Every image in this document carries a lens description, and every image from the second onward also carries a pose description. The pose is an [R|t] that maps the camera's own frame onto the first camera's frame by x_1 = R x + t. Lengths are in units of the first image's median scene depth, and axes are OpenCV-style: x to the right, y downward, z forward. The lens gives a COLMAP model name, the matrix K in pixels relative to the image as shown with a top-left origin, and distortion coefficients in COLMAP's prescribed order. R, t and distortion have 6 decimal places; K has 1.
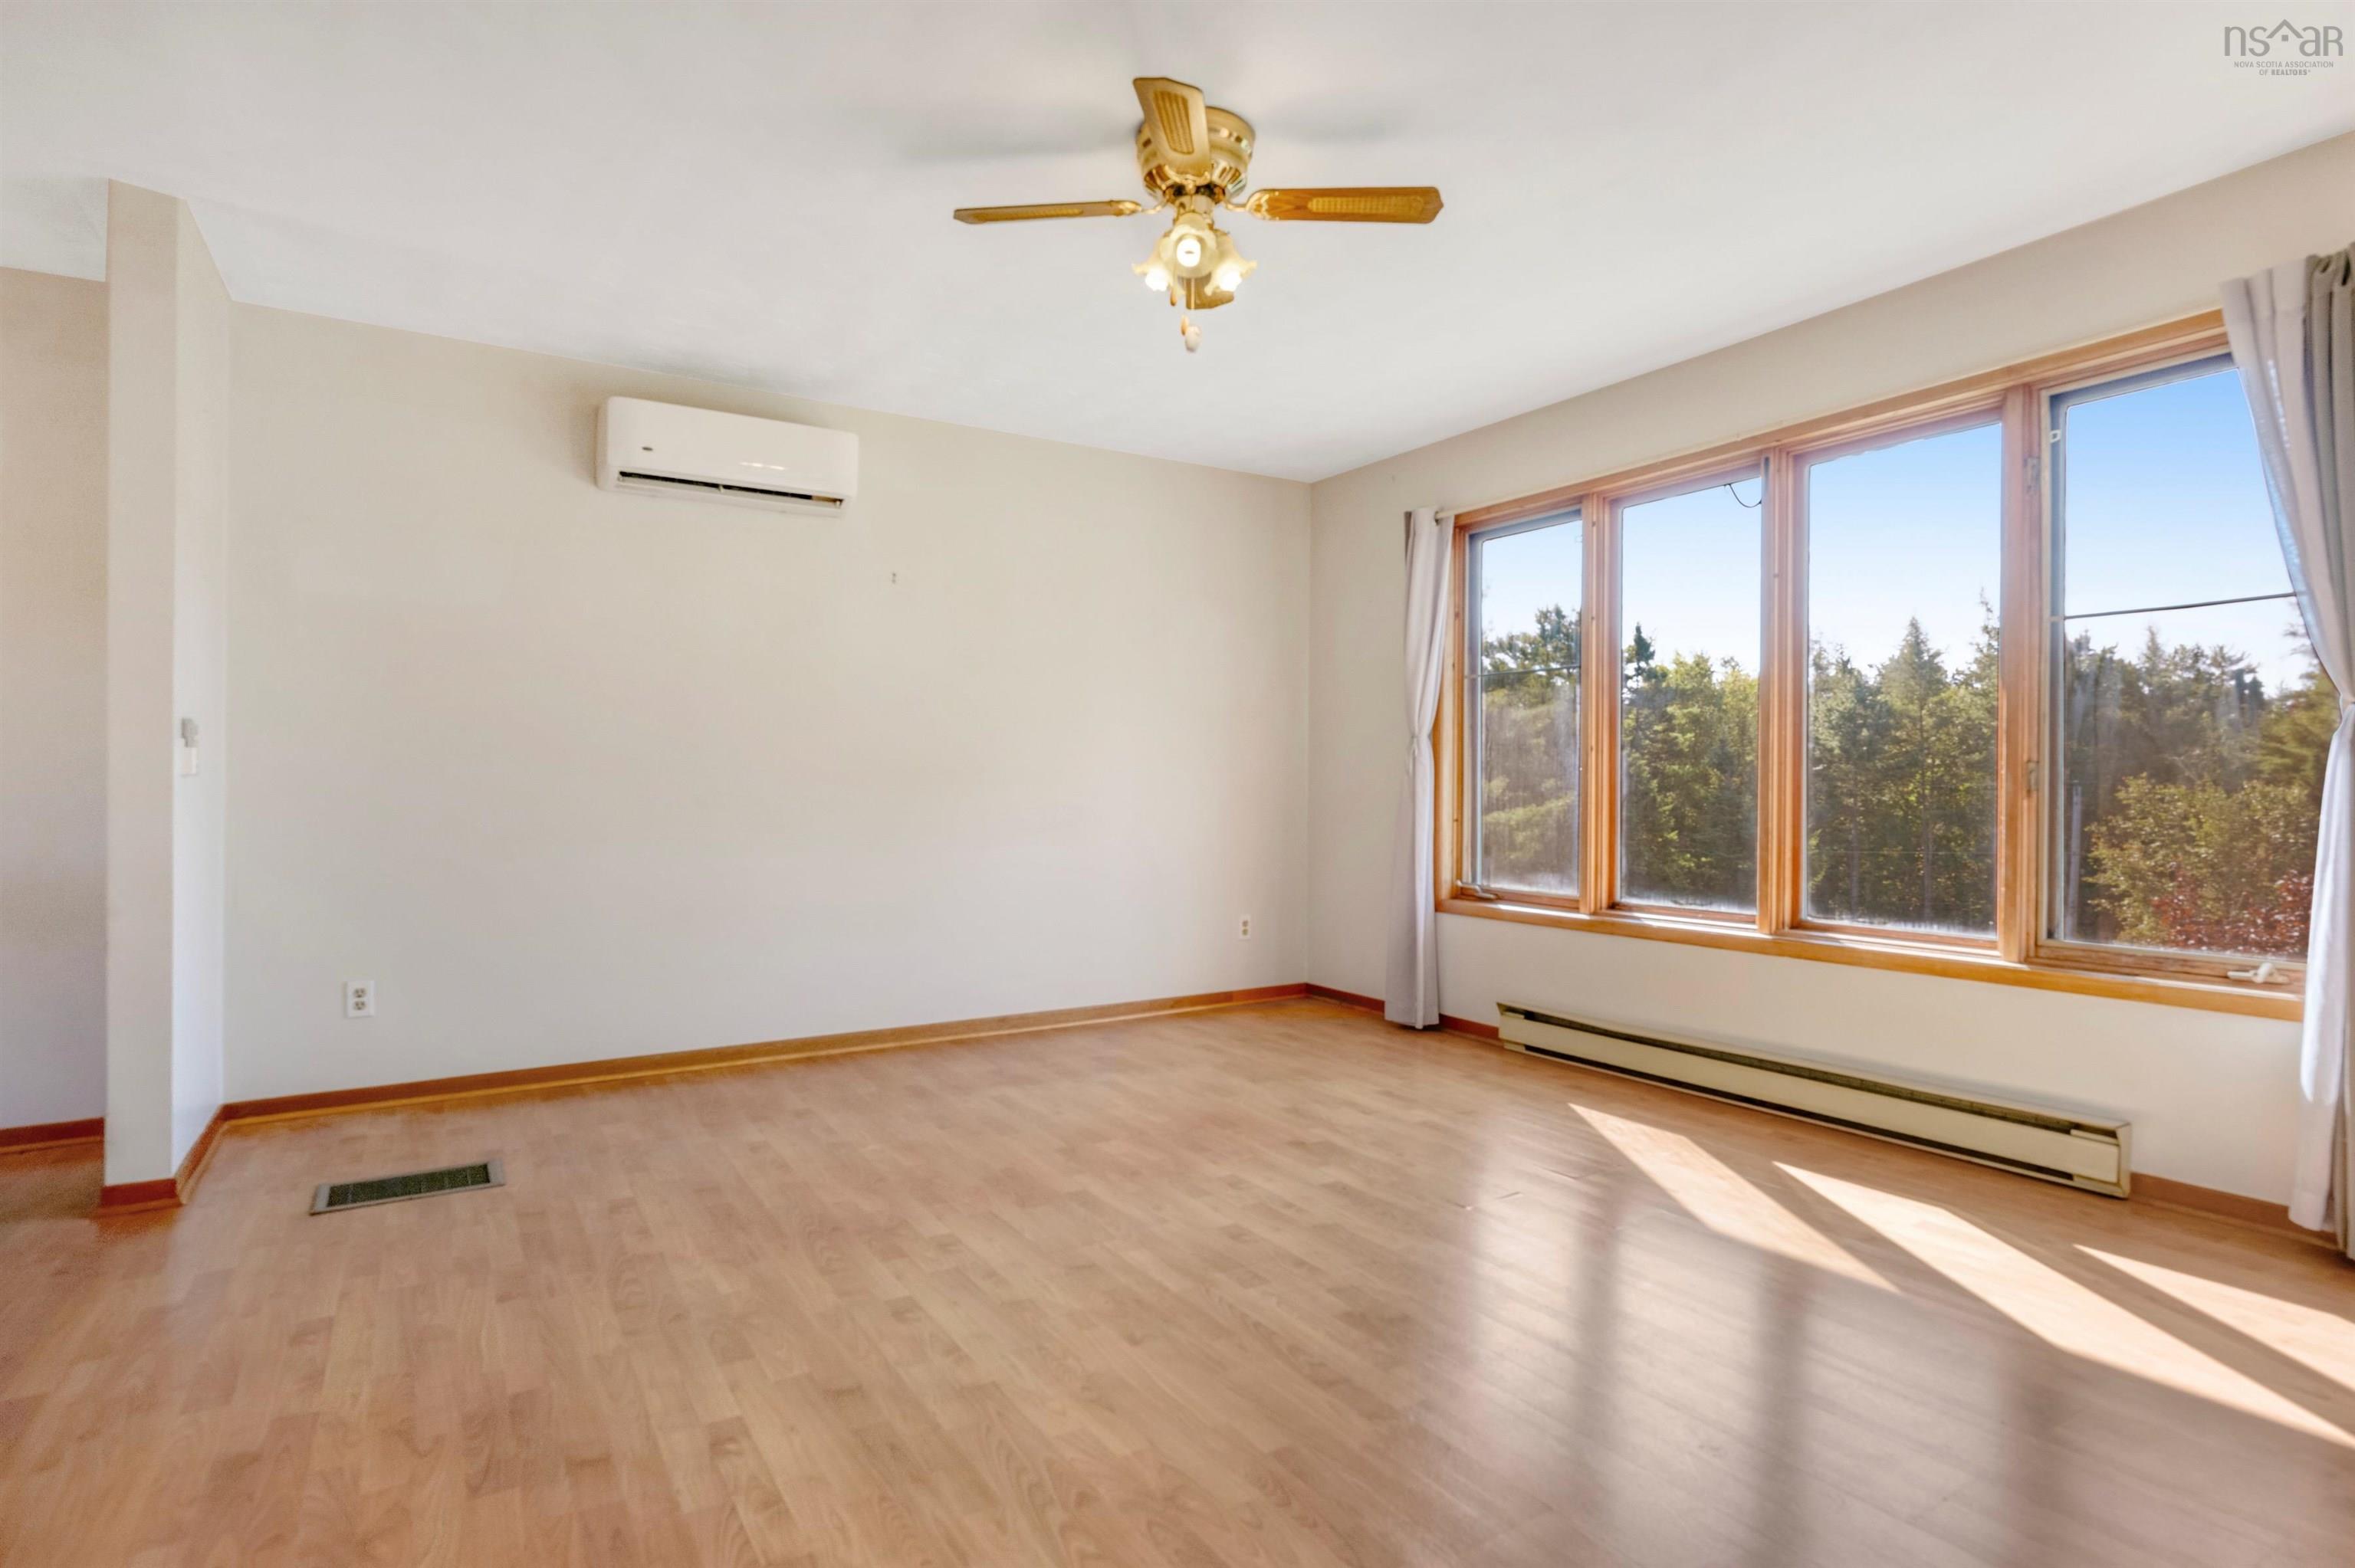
lens RADIAL K [[1196.9, 0, 1185.2], [0, 1196.9, 786.1], [0, 0, 1]] dist [0.001796, 0.002185]
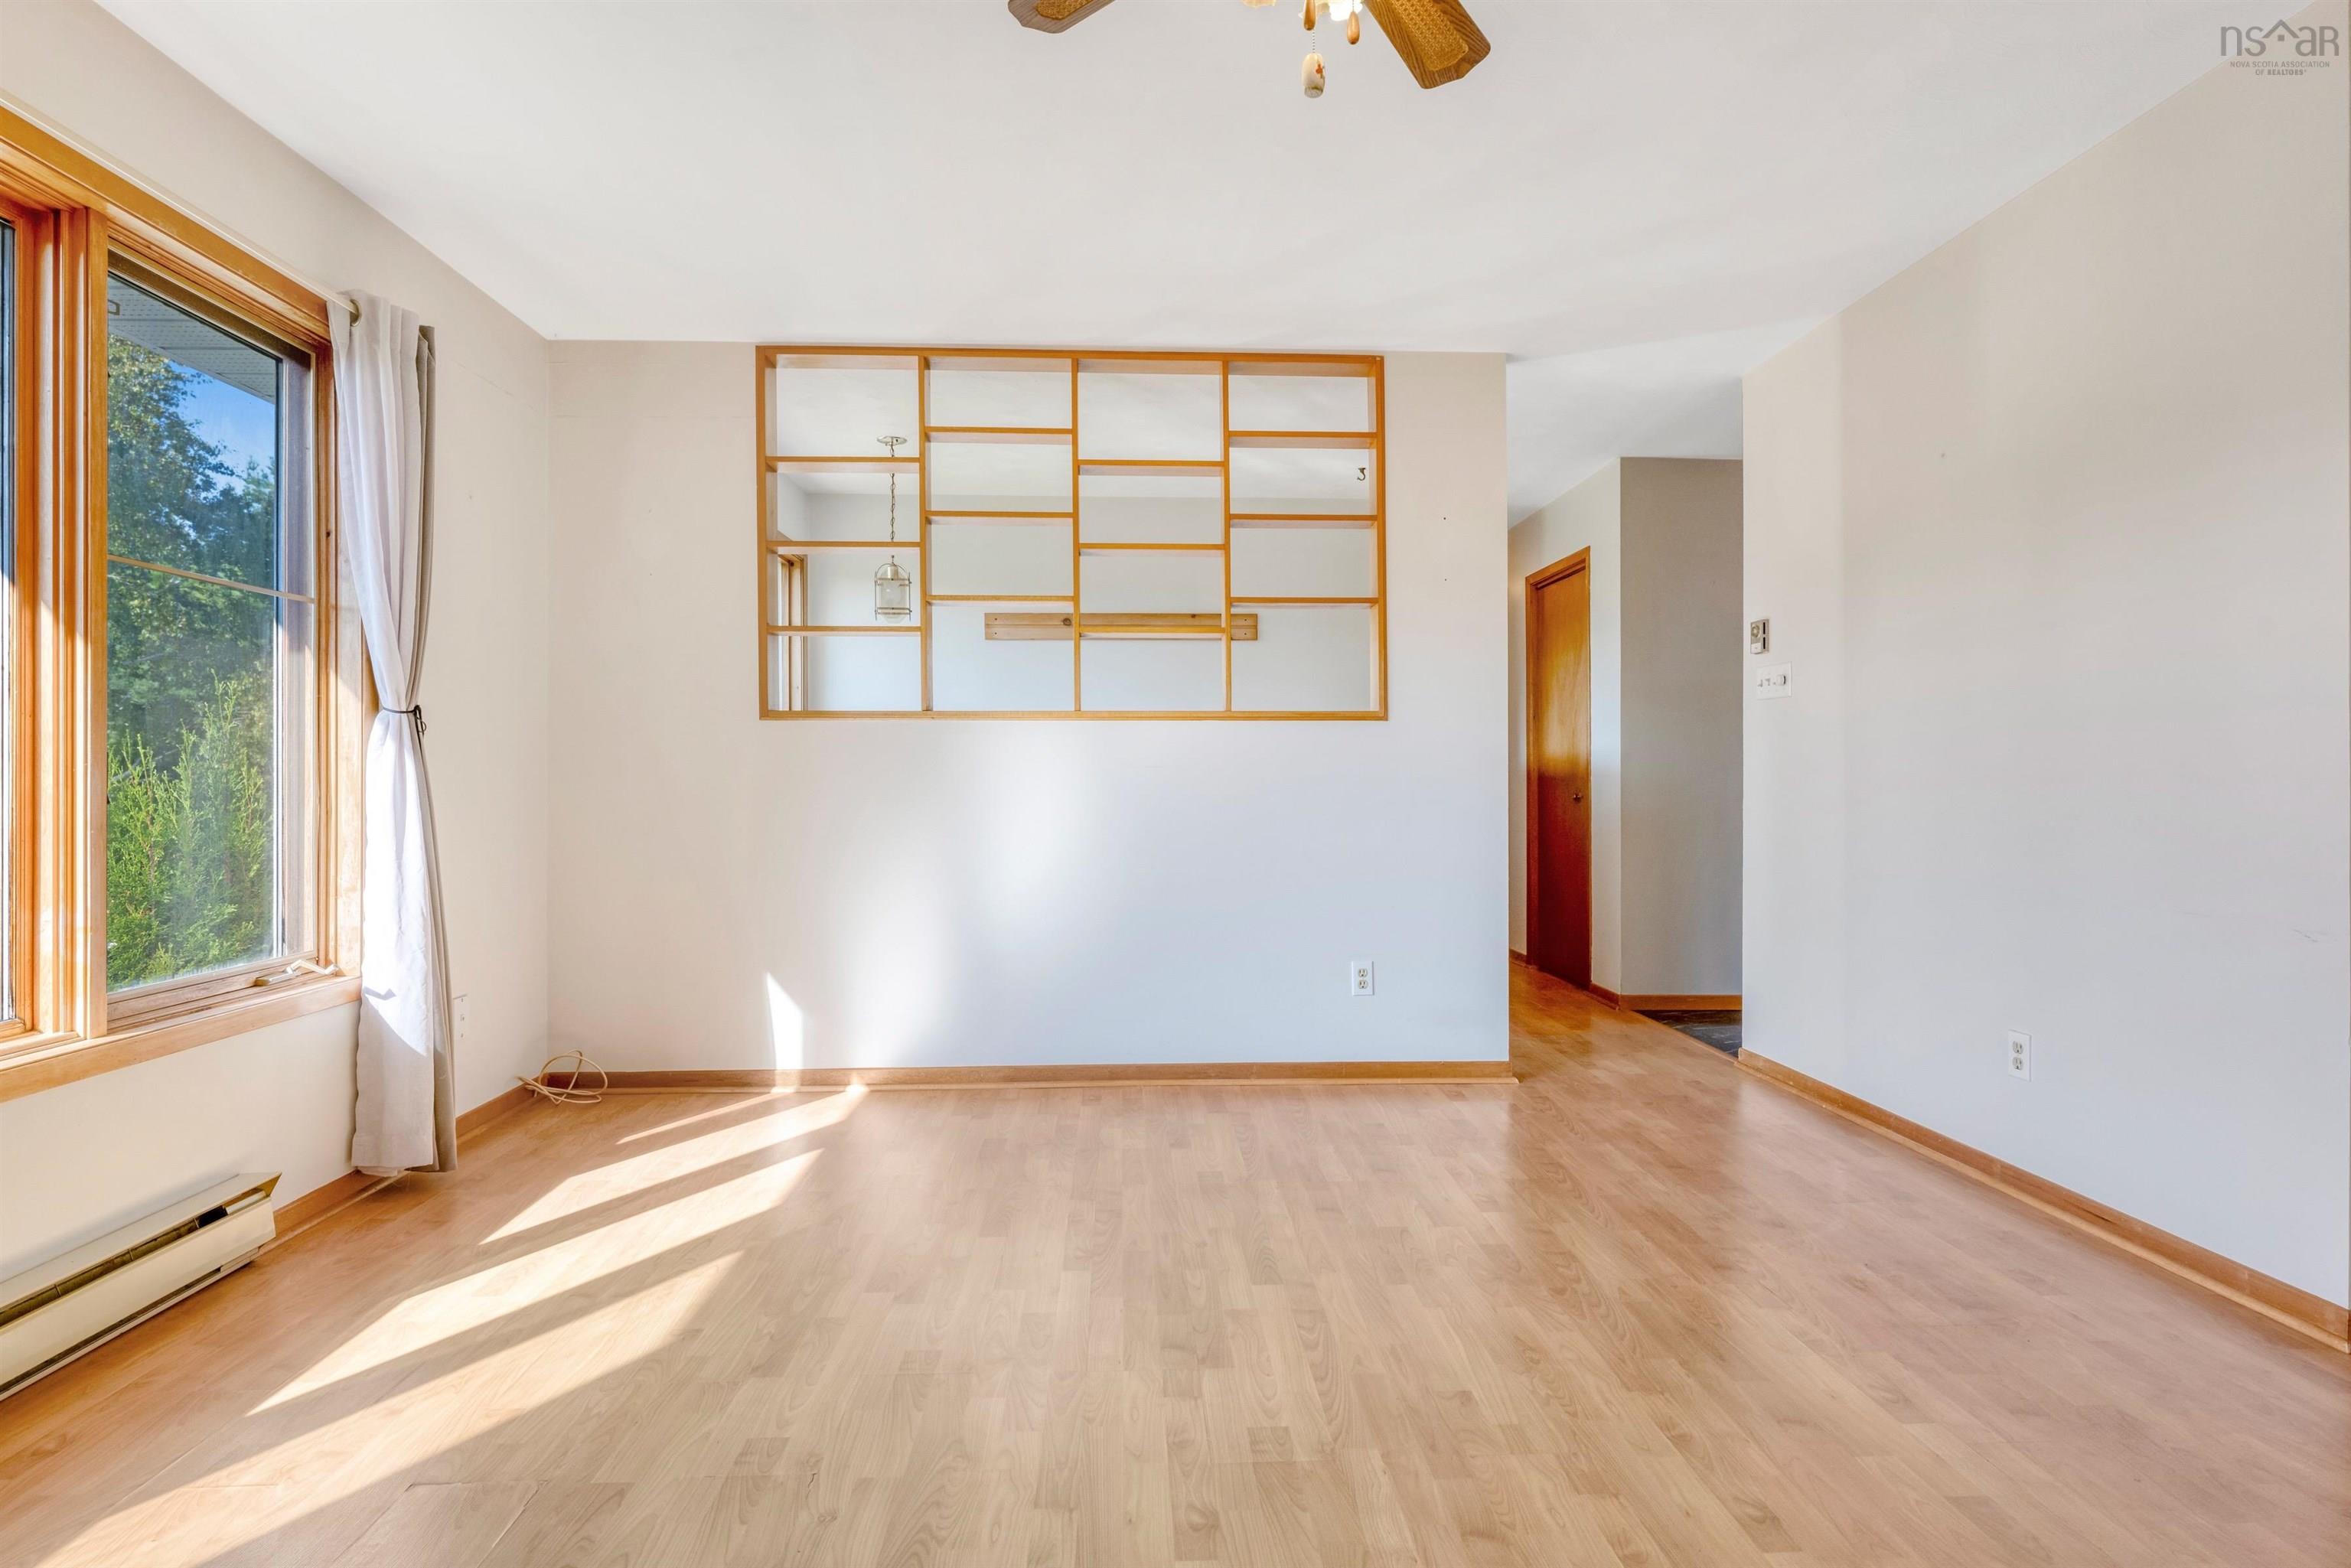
lens RADIAL K [[1195.0, 0, 1164.5], [0, 1195.0, 784.8], [0, 0, 1]] dist [0.001796, 0.002185]
pose [[-0.864849, -0.001434, 0.502030, -0.264587], [0.002284, 0.999974, 0.006791, -0.004683], [-0.502027, 0.007019, -0.864823, 1.671299]]
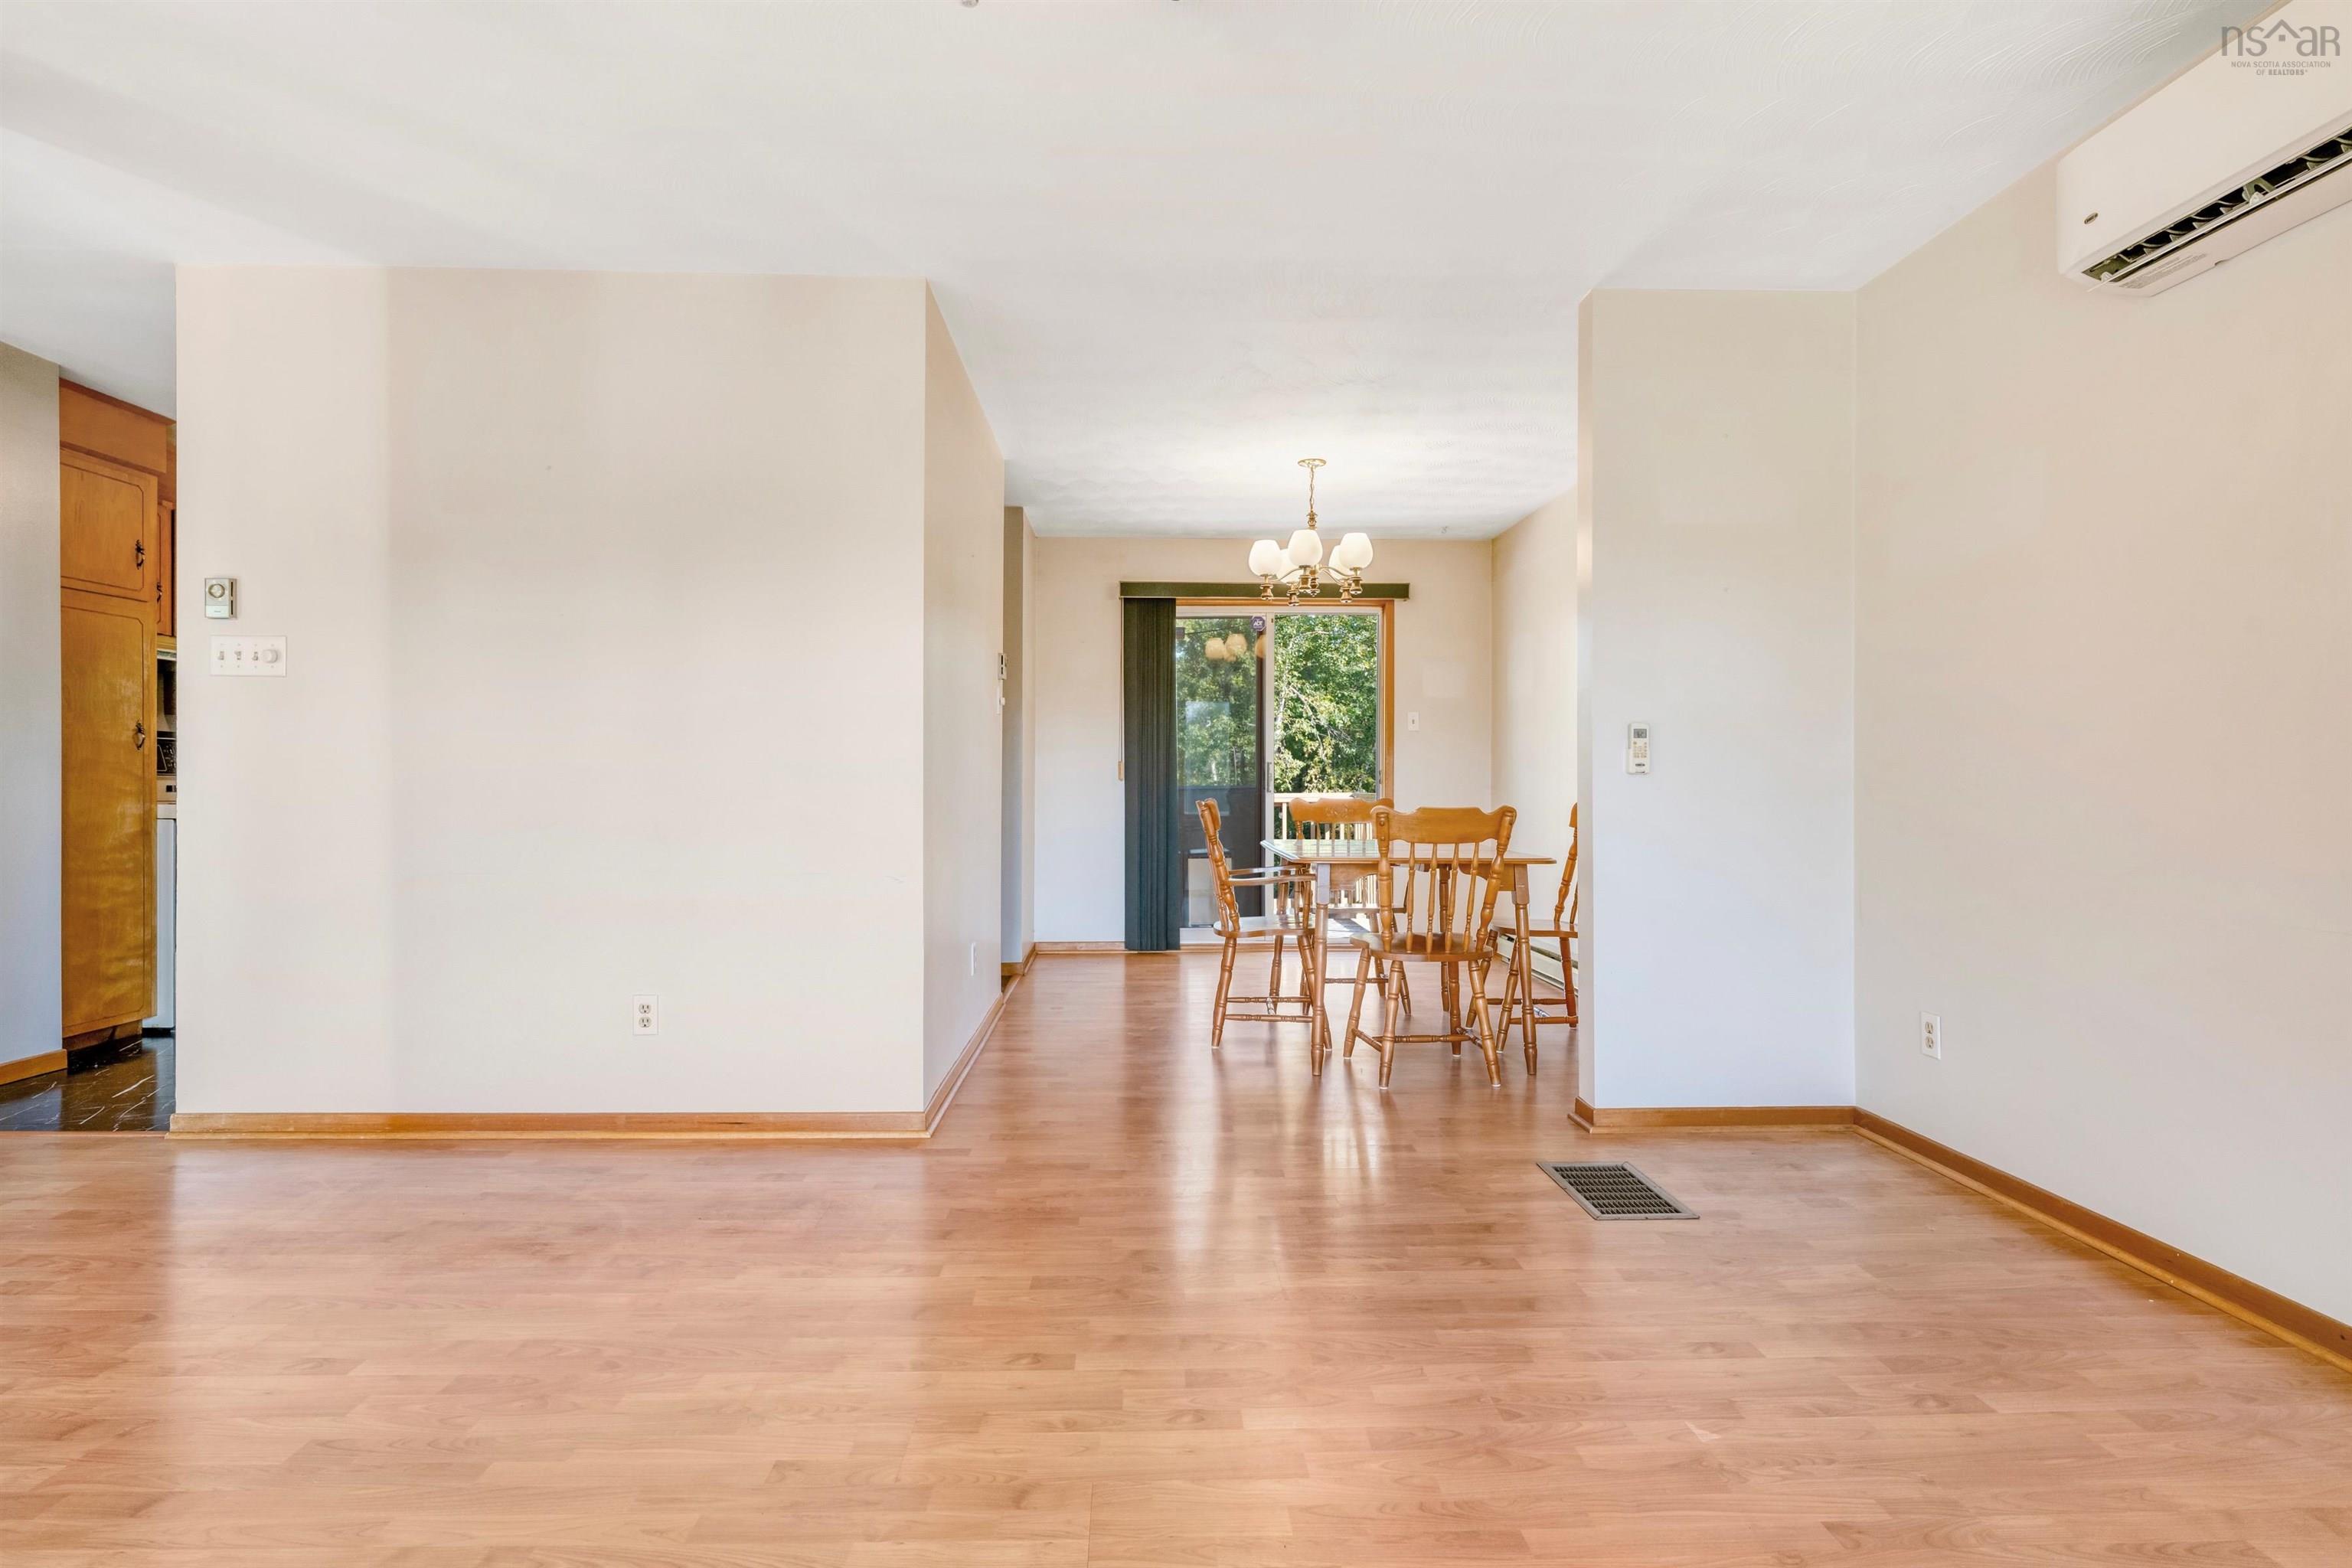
lens RADIAL K [[1195.6, 0, 1176.3], [0, 1195.6, 780.9], [0, 0, 1]] dist [0.001796, 0.002185]
pose [[-0.510841, -0.002826, -0.859671, 0.454129], [-0.005700, 0.999984, 0.000099, 0.002535], [0.859656, 0.004950, -0.510849, 1.442633]]
